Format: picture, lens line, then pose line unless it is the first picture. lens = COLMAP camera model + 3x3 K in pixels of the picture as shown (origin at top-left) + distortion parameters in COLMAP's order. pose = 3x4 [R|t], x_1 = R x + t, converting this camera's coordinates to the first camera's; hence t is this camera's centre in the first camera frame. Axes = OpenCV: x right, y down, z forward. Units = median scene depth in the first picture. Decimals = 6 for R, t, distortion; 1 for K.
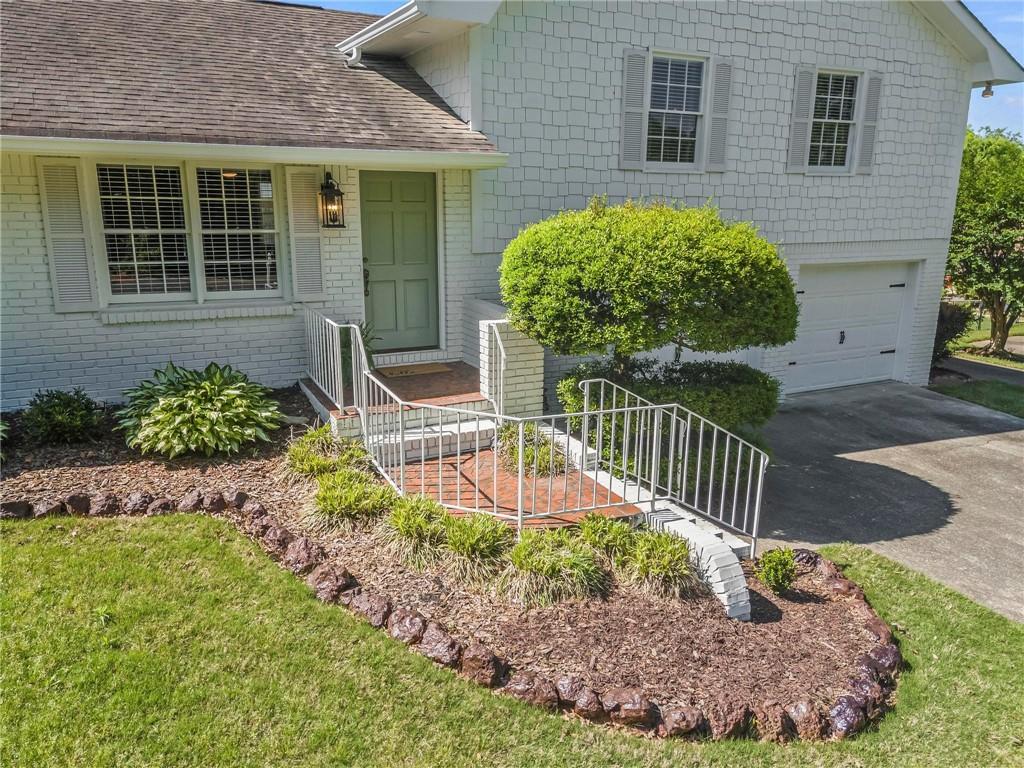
lens RADIAL K [[742.3, 0, 509.9], [0, 742.3, 381.9], [0, 0, 1]] dist [0.085417, -0.080170]
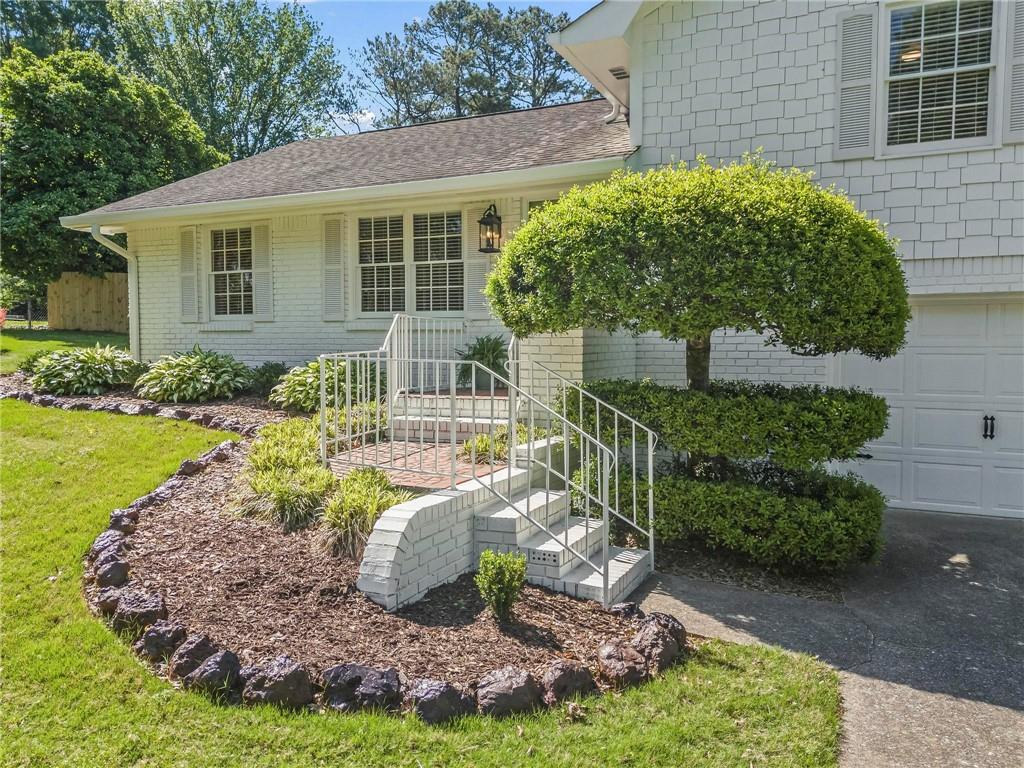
lens RADIAL K [[742.3, 0, 509.9], [0, 742.3, 381.9], [0, 0, 1]] dist [0.085417, -0.080170]
pose [[0.629290, 0.031986, -0.776512, 0.642138], [-0.178120, 0.978493, -0.104043, 0.093311], [0.756484, 0.203785, 0.621453, 0.361913]]
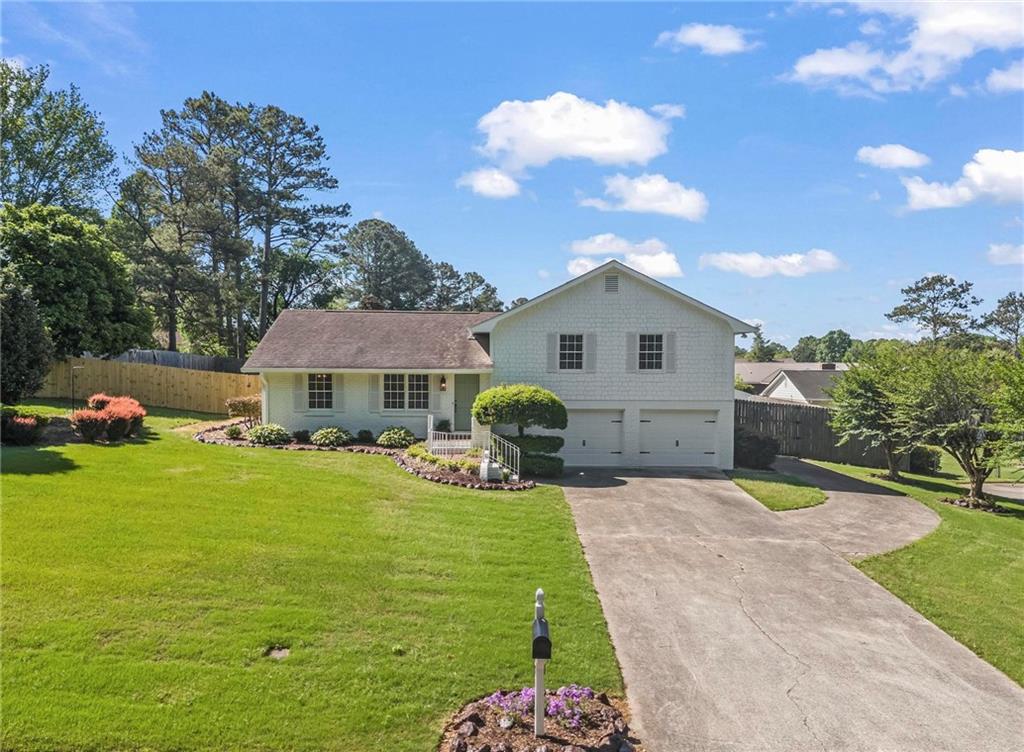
lens RADIAL K [[733.4, 0, 536.1], [0, 733.4, 376.8], [0, 0, 1]] dist [0.005598, 0.001262]
pose [[0.915467, 0.002721, -0.402384, 1.432101], [-0.093952, 0.973784, -0.207166, 0.365077], [0.391271, 0.227458, 0.891723, -1.735236]]
